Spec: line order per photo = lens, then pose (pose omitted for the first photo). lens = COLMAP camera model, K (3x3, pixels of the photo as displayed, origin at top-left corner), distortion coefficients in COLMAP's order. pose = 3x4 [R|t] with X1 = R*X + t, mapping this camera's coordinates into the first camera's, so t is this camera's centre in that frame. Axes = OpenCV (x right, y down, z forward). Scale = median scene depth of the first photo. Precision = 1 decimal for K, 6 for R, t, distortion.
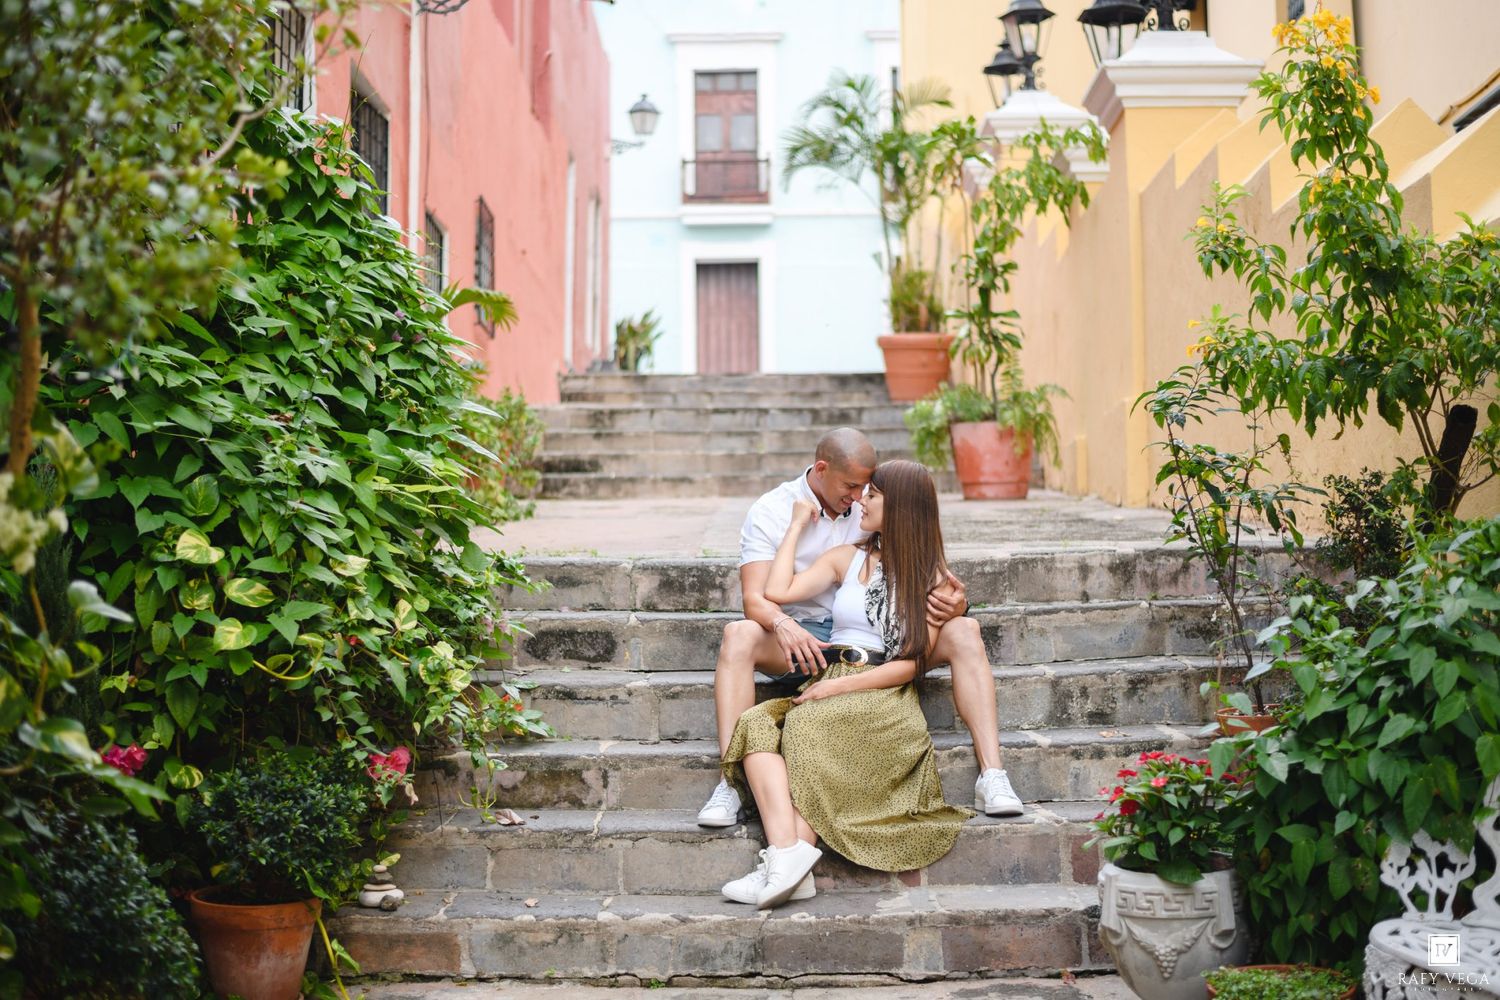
lens RADIAL K [[2655.5, 0, 750.0], [0, 2655.5, 500.0], [0, 0, 1]] dist [-0.120534, 0.230330]
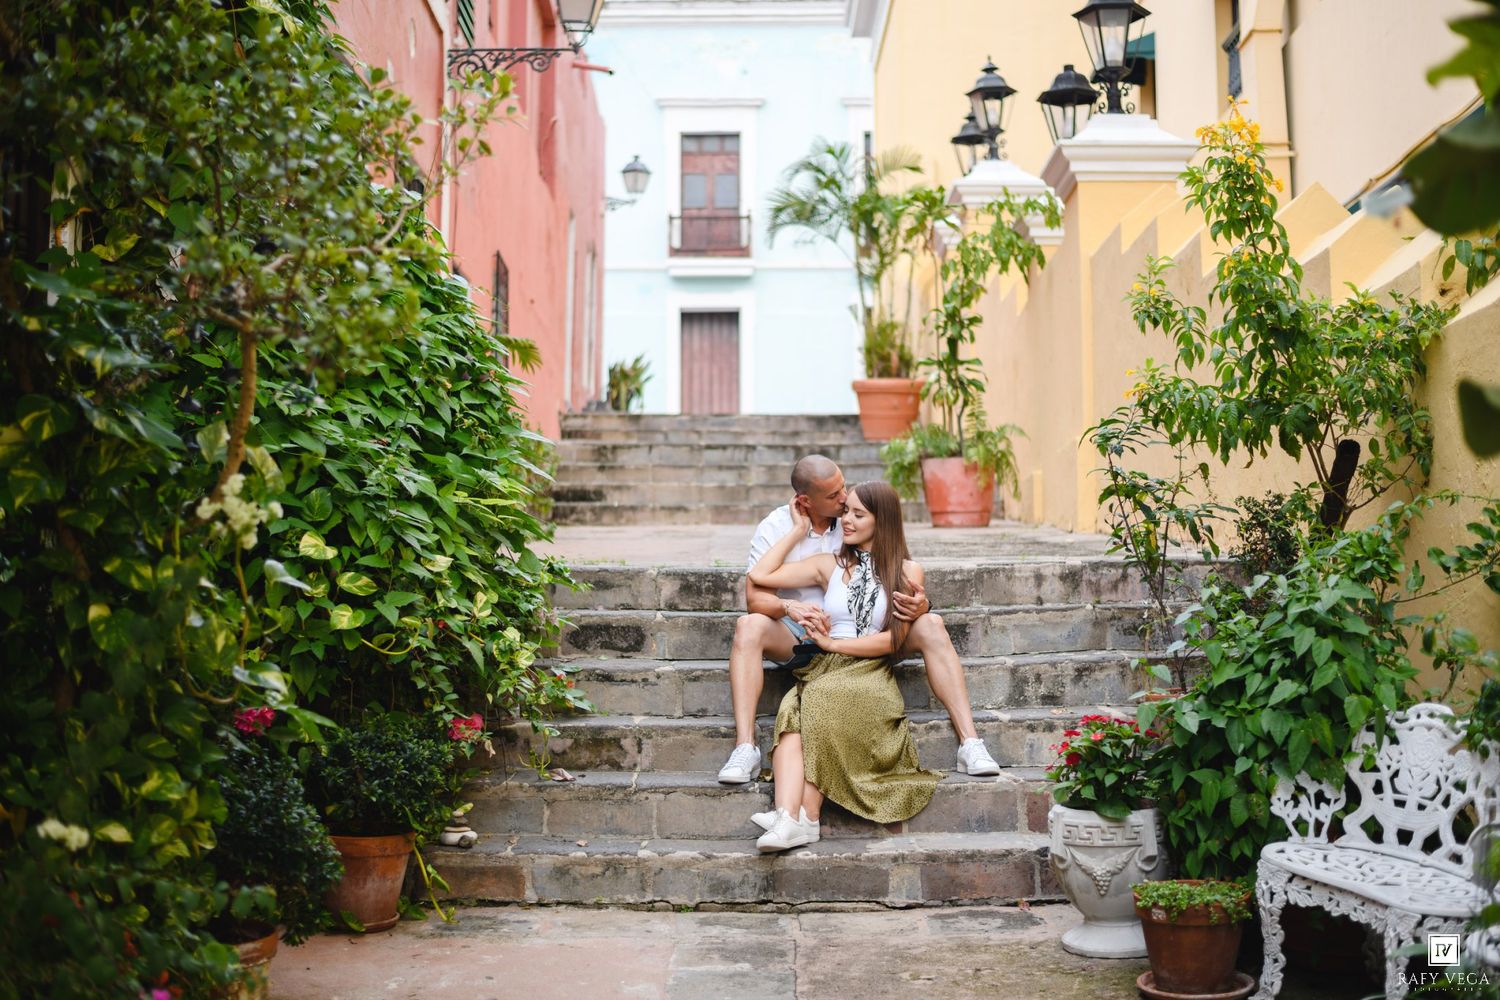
lens RADIAL K [[2655.5, 0, 750.0], [0, 2655.5, 500.0], [0, 0, 1]] dist [-0.120534, 0.230330]
pose [[0.999836, 0.008398, 0.016066, -0.025390], [-0.008123, 0.999821, -0.017099, 0.014341], [-0.016206, 0.016966, 0.999725, -0.208245]]
